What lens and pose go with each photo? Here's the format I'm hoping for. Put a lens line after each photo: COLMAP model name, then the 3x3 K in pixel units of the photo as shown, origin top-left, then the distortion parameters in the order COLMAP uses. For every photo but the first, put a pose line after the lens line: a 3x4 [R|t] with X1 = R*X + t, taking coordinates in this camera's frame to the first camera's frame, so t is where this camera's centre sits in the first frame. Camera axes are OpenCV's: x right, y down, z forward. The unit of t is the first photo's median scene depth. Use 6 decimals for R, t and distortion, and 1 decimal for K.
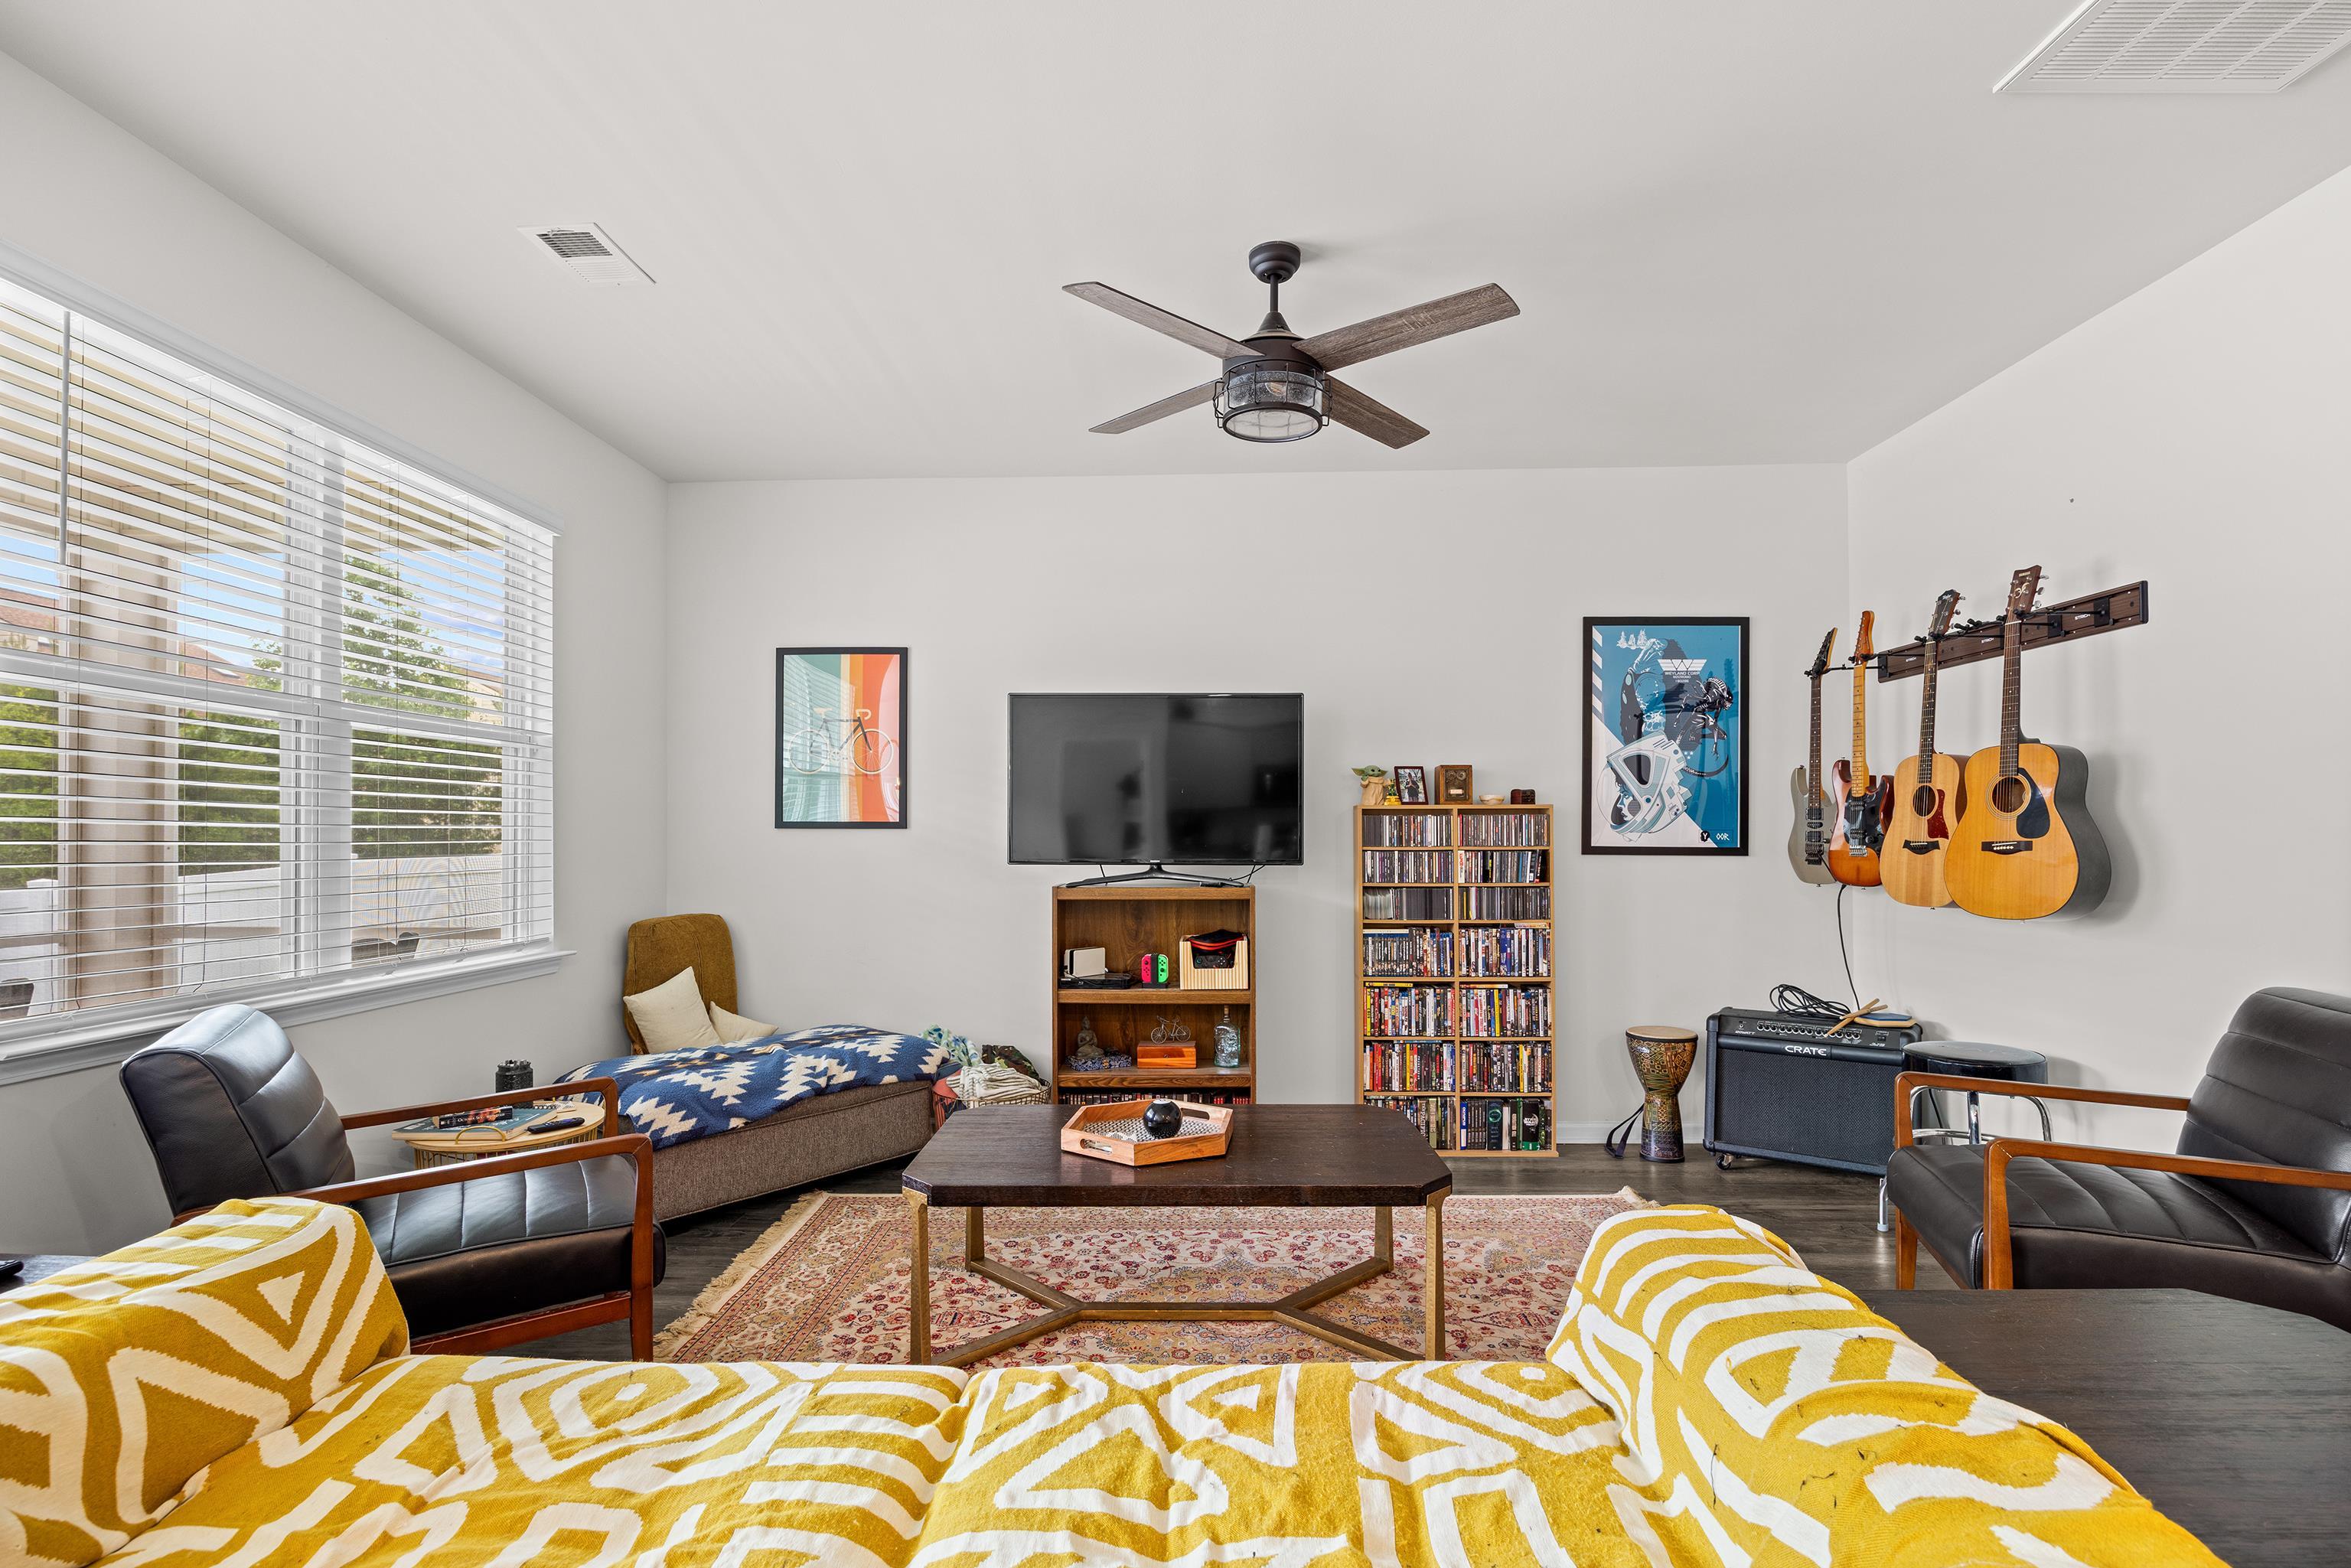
lens RADIAL K [[1106.0, 0, 1165.0], [0, 1106.0, 842.5], [0, 0, 1]] dist [-0.011268, 0.001303]
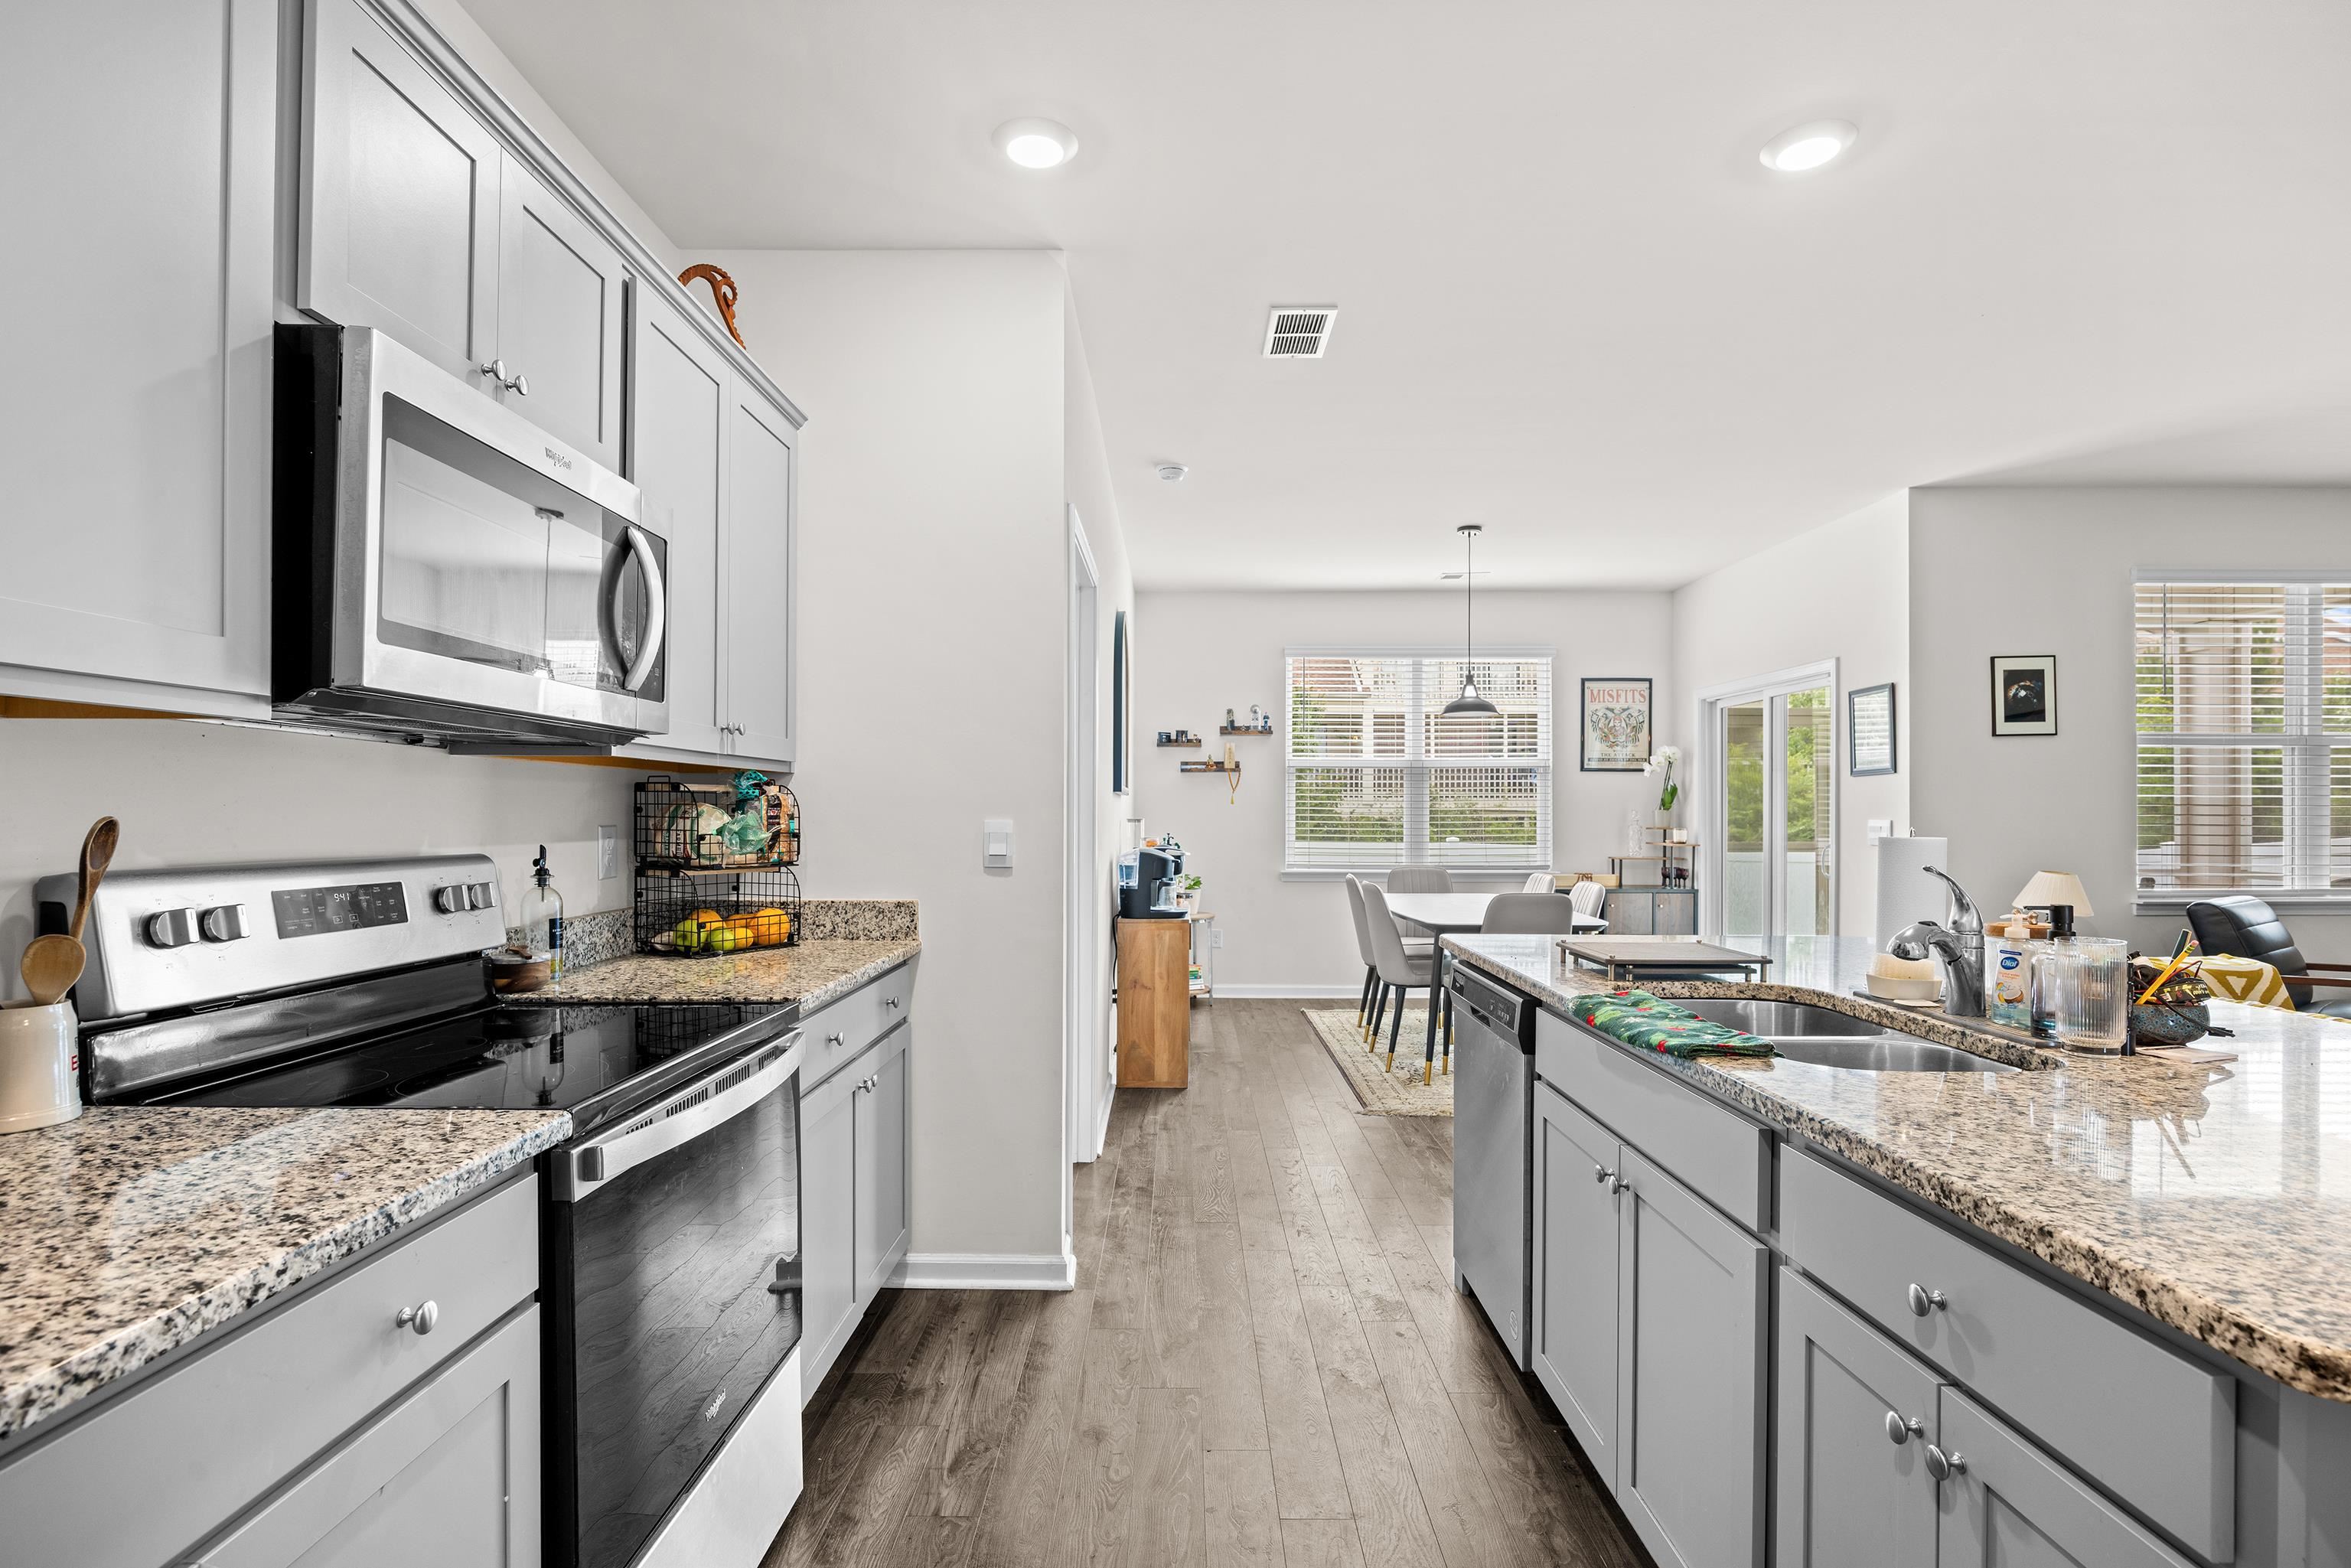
lens RADIAL K [[1106.0, 0, 1171.3], [0, 1106.0, 818.9], [0, 0, 1]] dist [-0.011268, 0.001303]
pose [[0.035581, 0.009338, -0.999323, 0.628836], [-0.001585, 0.999956, 0.009288, -0.005980], [0.999366, 0.001253, 0.035594, -0.603339]]
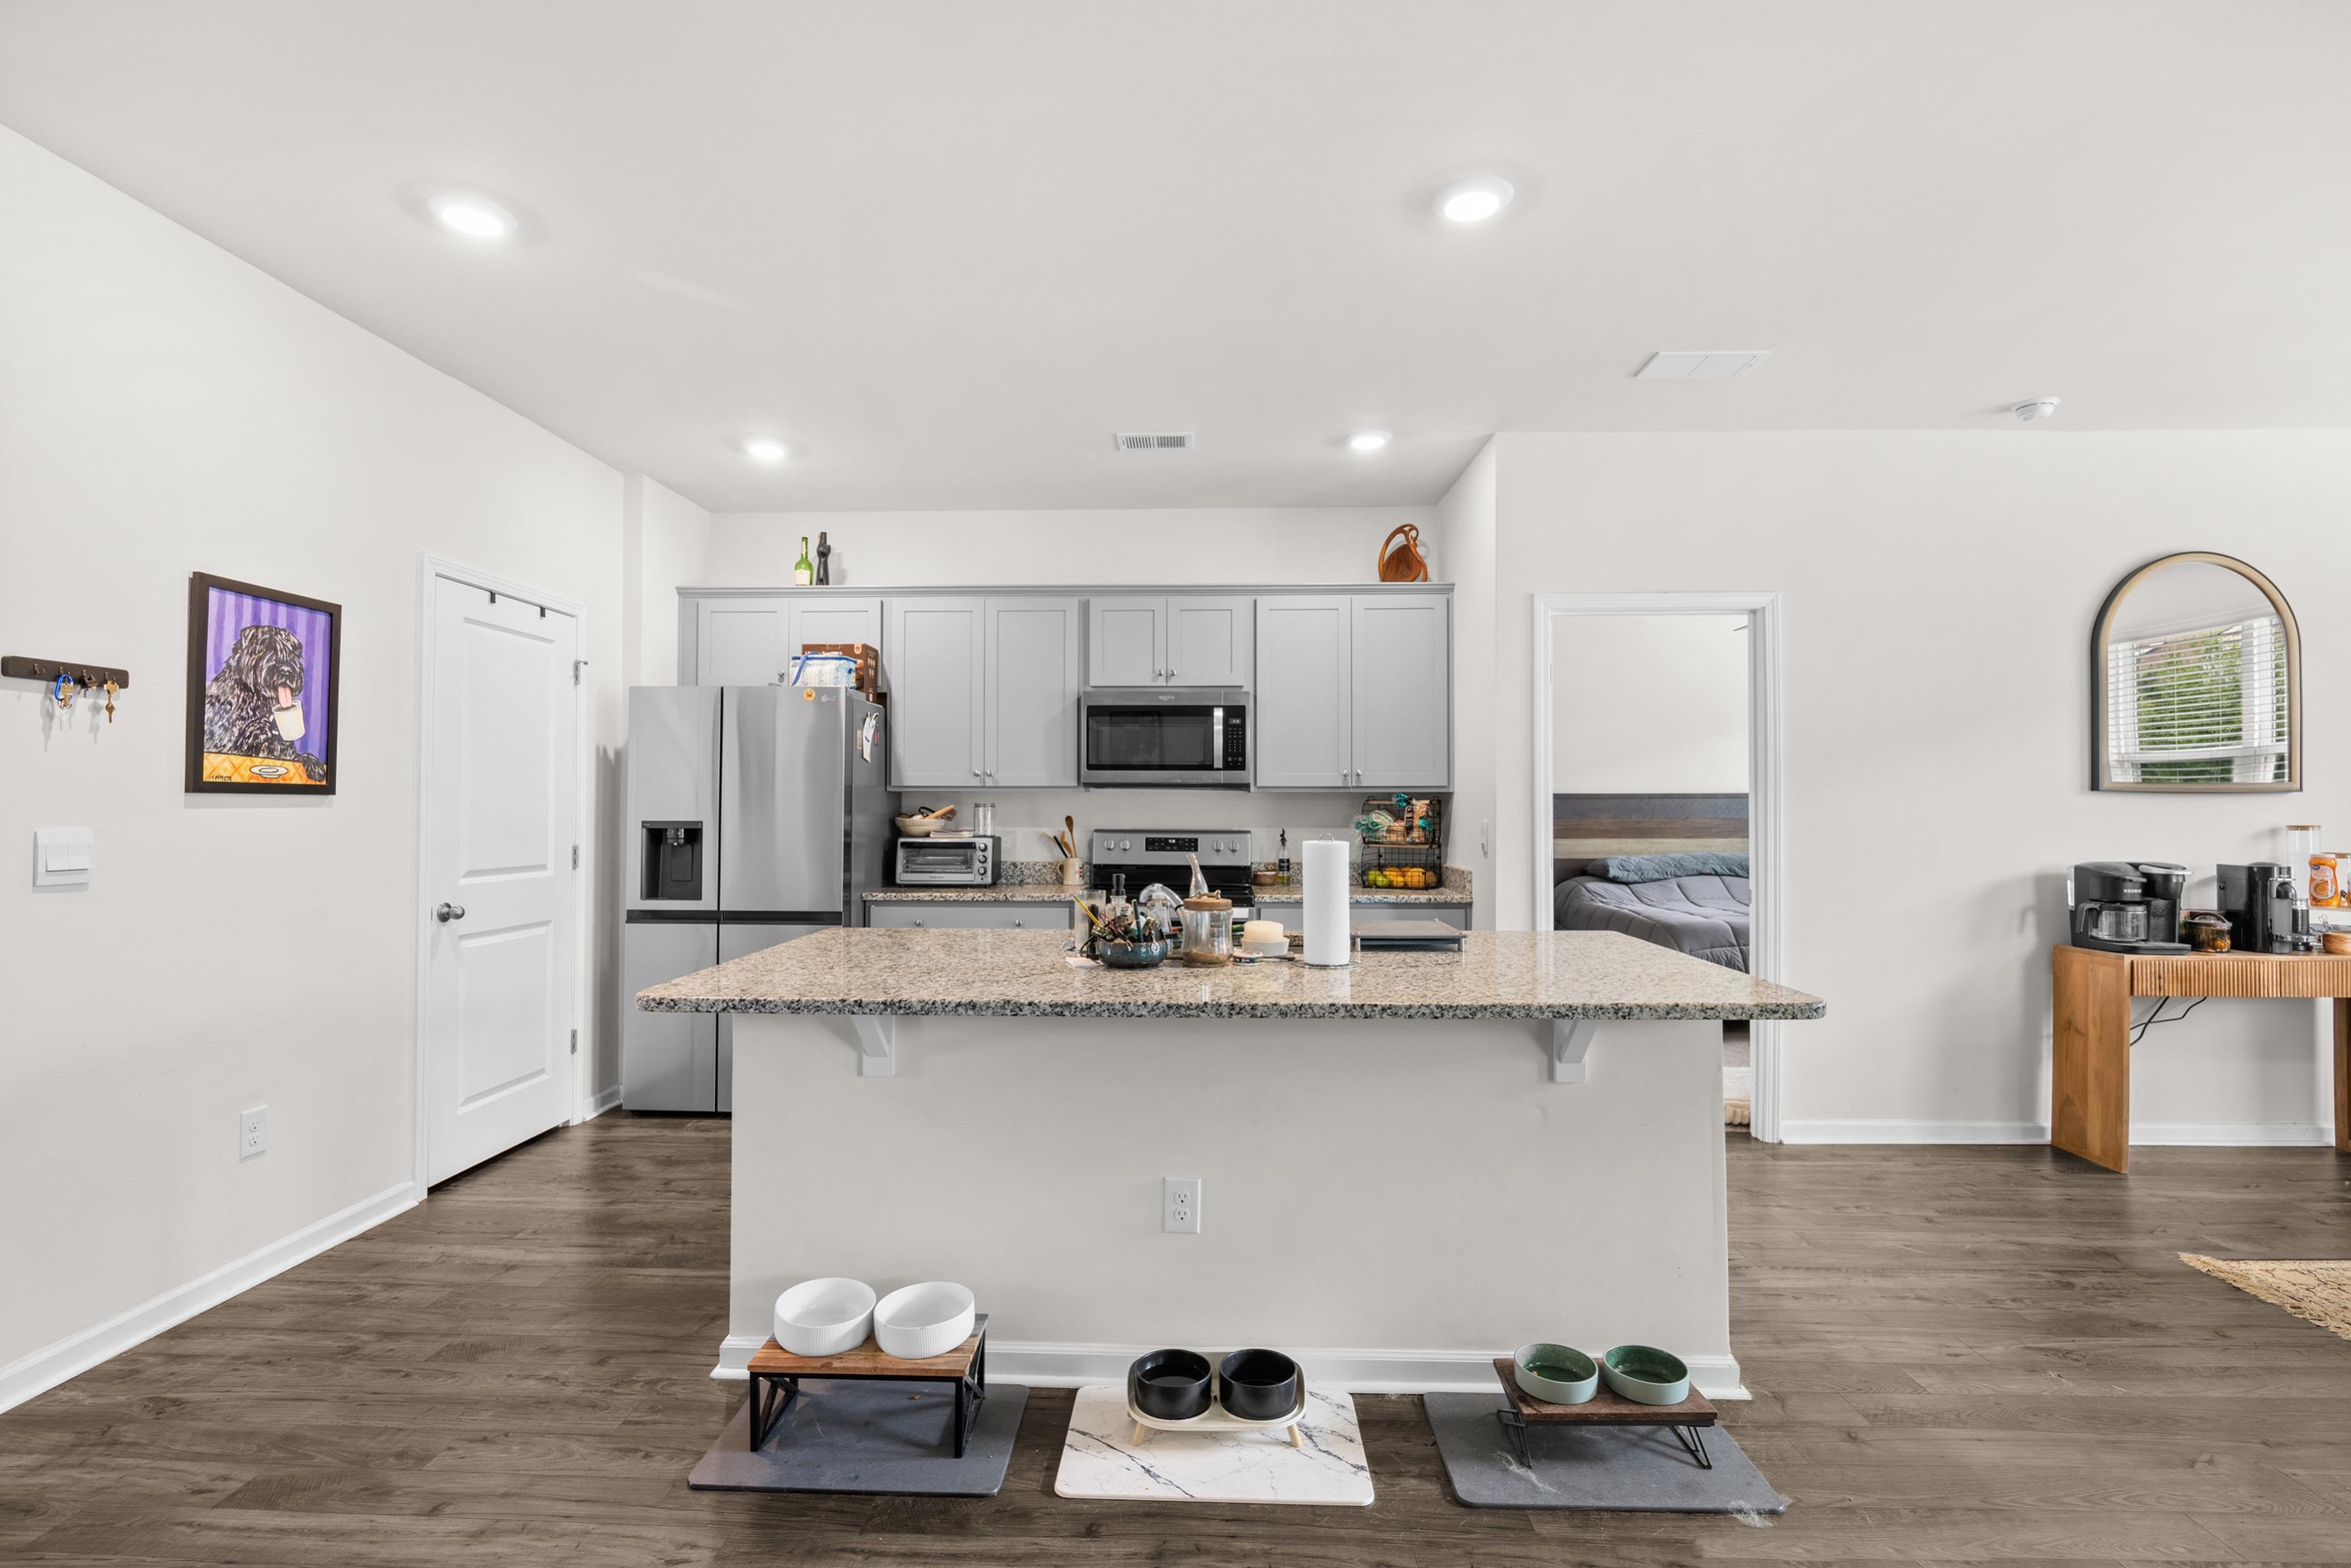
lens RADIAL K [[1106.0, 0, 1172.7], [0, 1106.0, 788.2], [0, 0, 1]] dist [-0.011268, 0.001303]
pose [[-0.999960, 0.003295, -0.008314, 0.241693], [0.003436, 0.999849, -0.017063, -0.012704], [0.008256, -0.017091, -0.999820, 0.361281]]
